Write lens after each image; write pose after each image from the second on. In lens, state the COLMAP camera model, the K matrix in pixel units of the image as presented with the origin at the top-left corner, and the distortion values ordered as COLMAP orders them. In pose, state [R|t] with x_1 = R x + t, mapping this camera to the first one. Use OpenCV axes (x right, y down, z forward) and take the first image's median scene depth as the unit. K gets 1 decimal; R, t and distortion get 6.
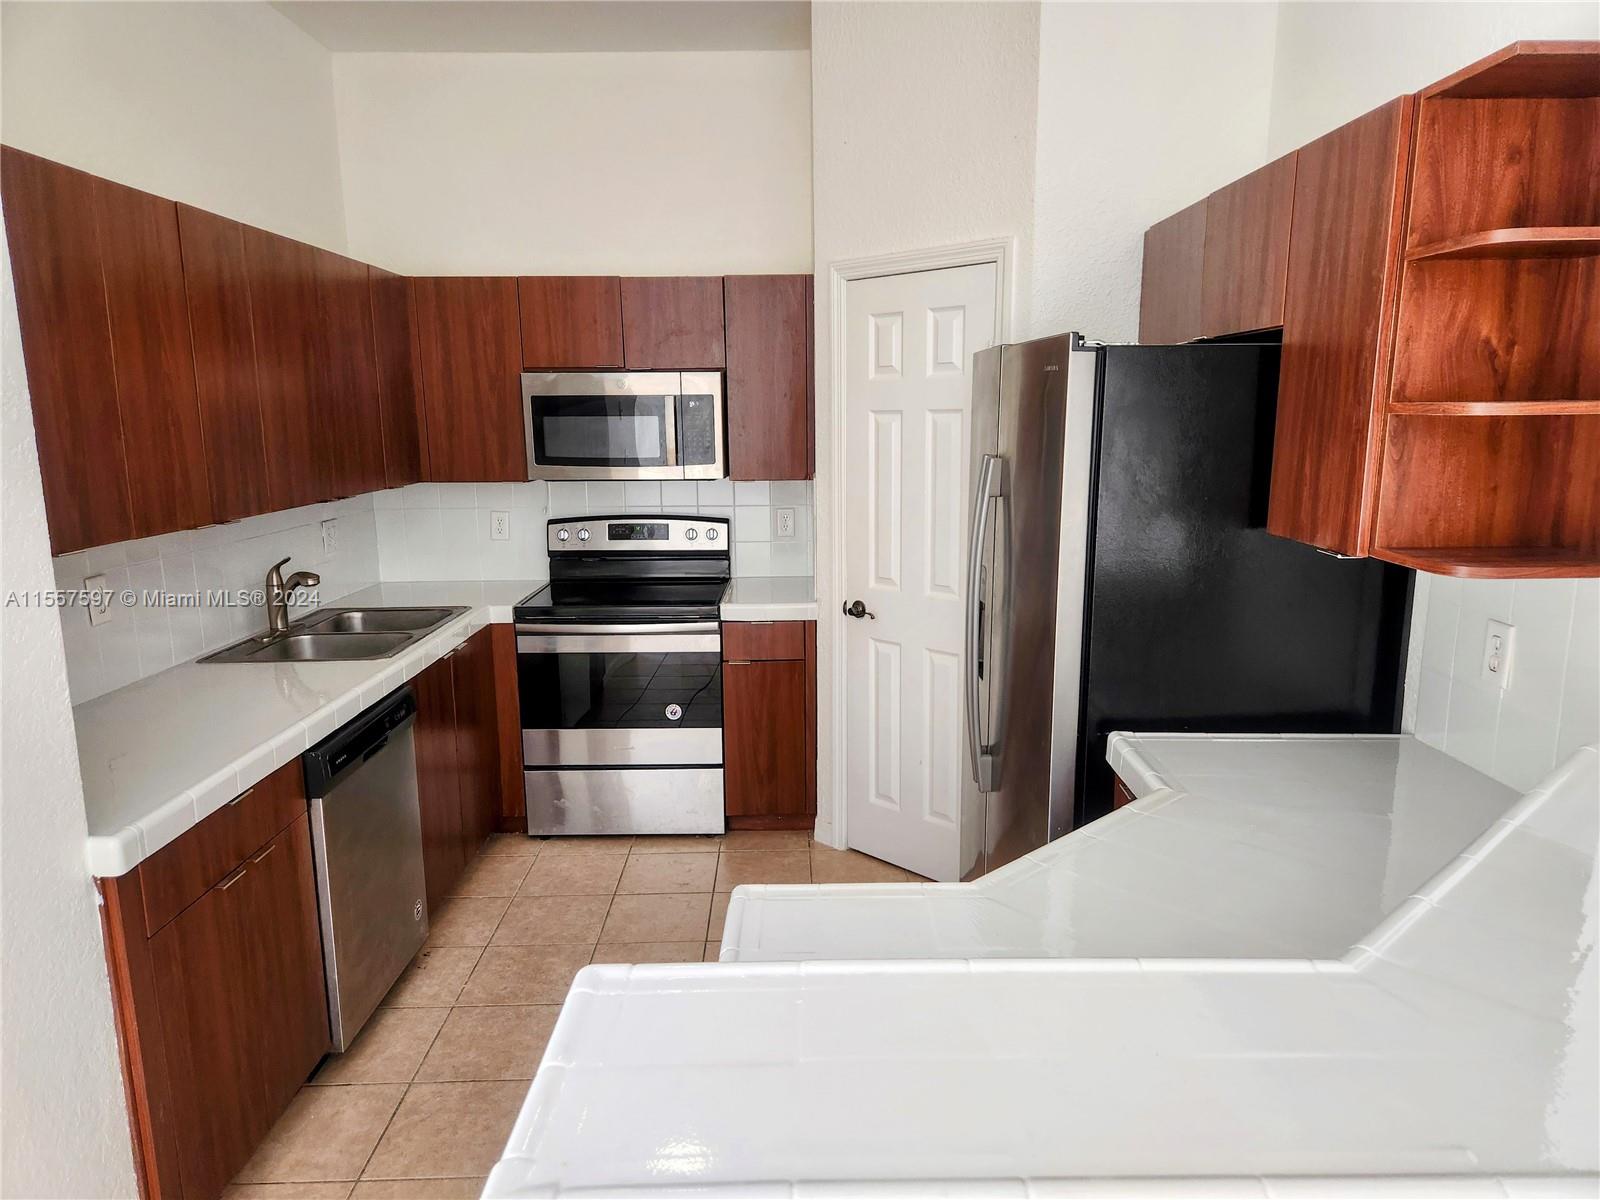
lens RADIAL K [[1096.3, 0, 789.0], [0, 1096.3, 588.6], [0, 0, 1]] dist [0.056428, -0.048892]
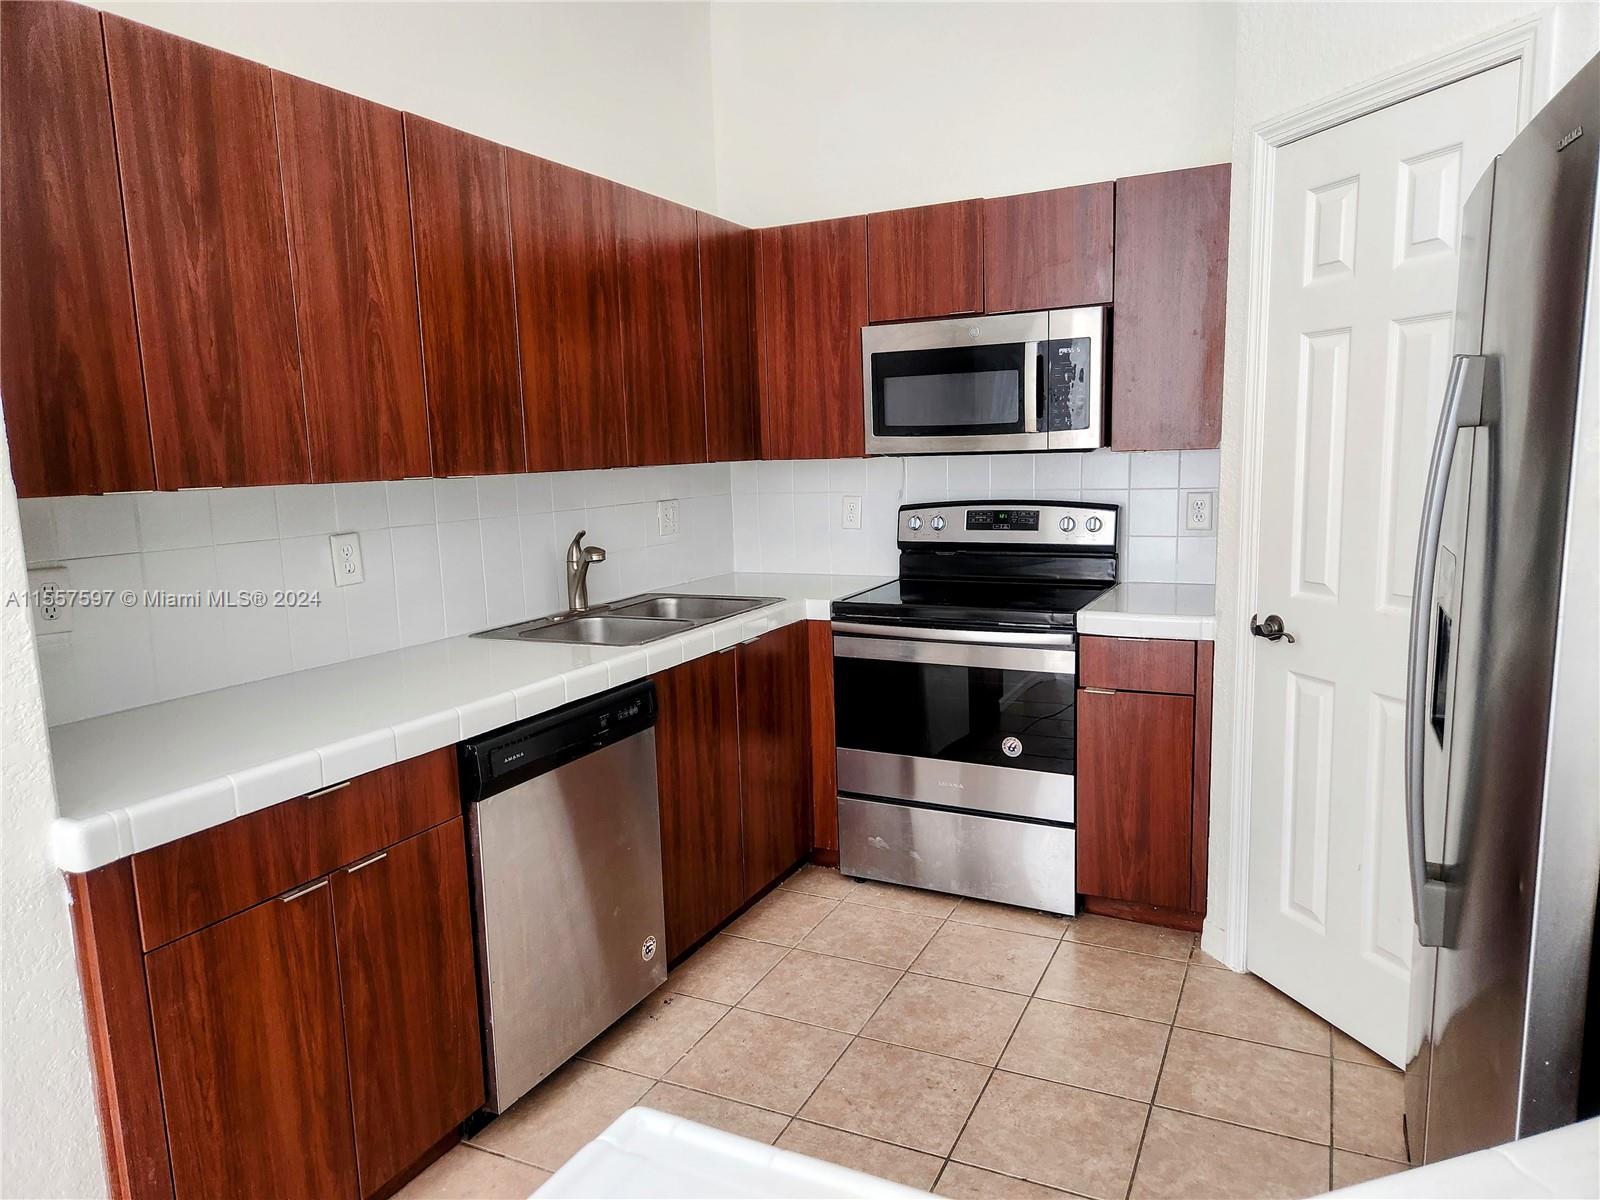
lens RADIAL K [[1096.3, 0, 775.3], [0, 1096.3, 590.7], [0, 0, 1]] dist [0.056428, -0.048892]
pose [[0.895267, 0.047429, -0.442998, 0.087480], [-0.055200, 0.998464, -0.004656, 0.015479], [0.442097, 0.028622, 0.896510, 0.235147]]
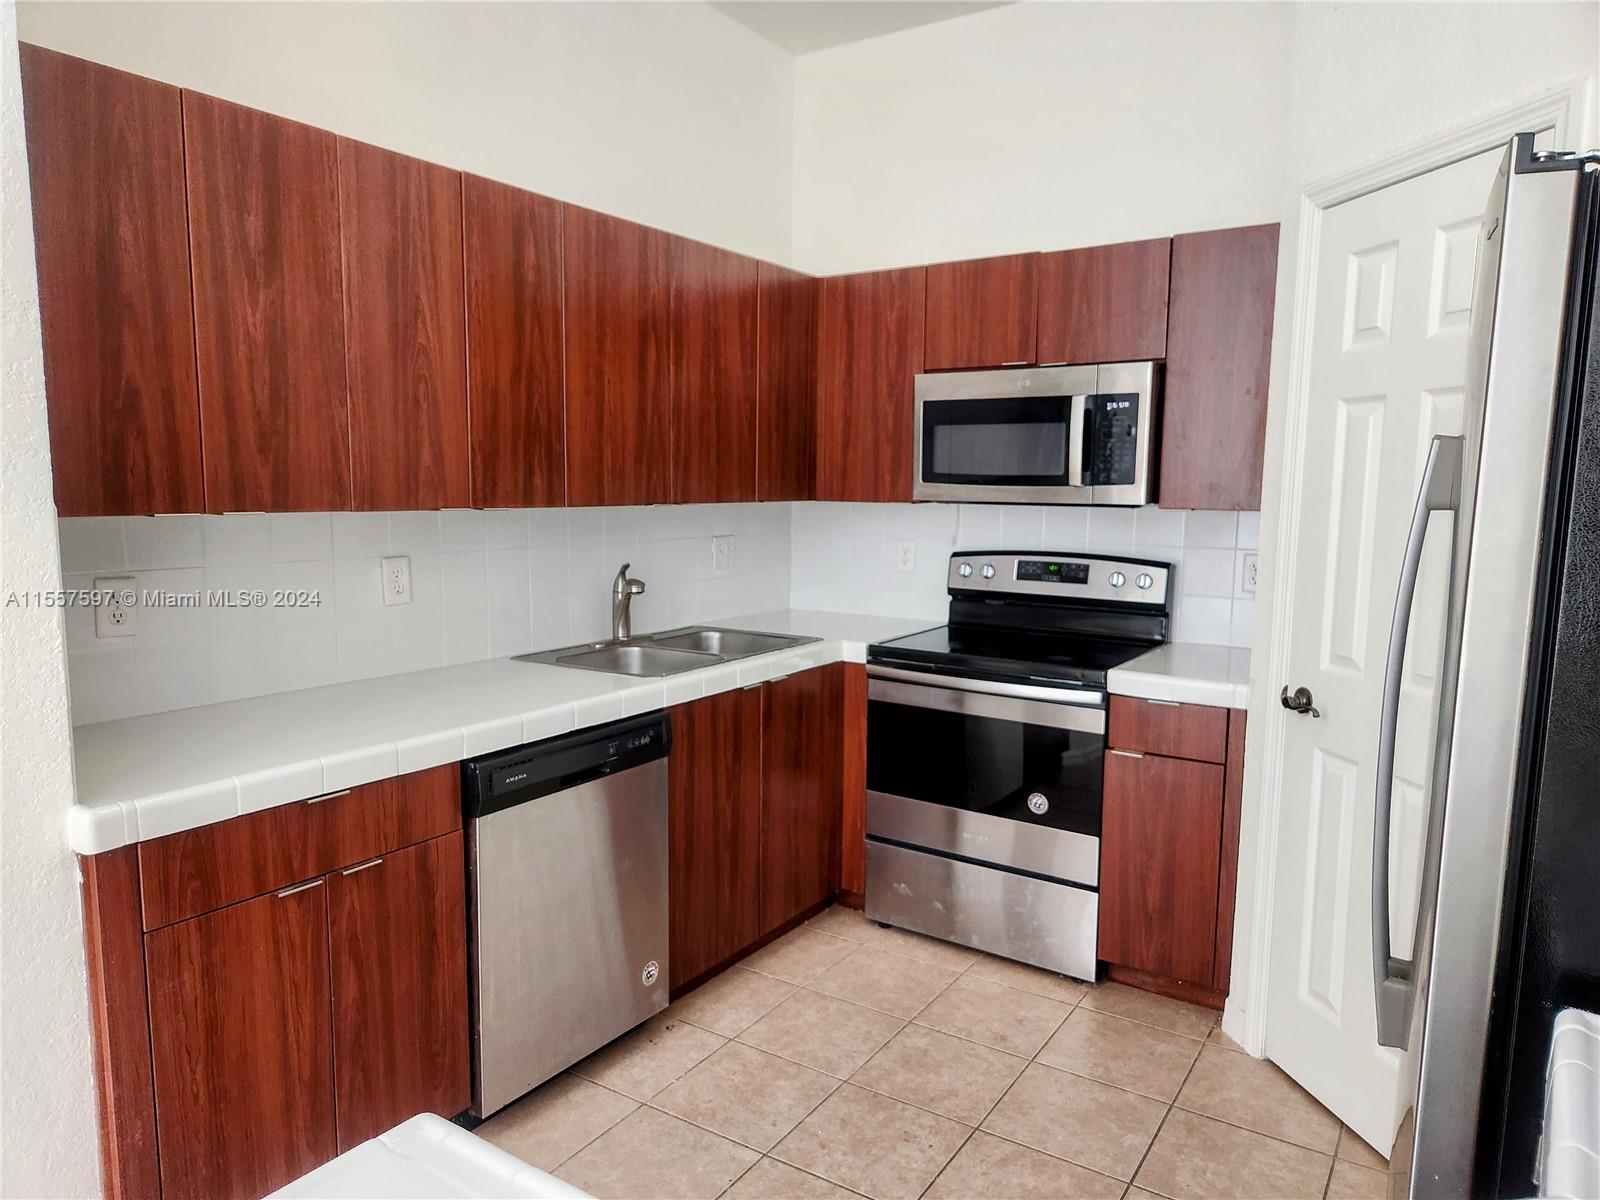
lens RADIAL K [[1096.3, 0, 752.9], [0, 1096.3, 590.7], [0, 0, 1]] dist [0.056428, -0.048892]
pose [[0.830467, 0.079956, -0.551299, 0.147207], [-0.110550, 0.993618, -0.022424, 0.004334], [0.545988, 0.079568, 0.834006, 0.249648]]
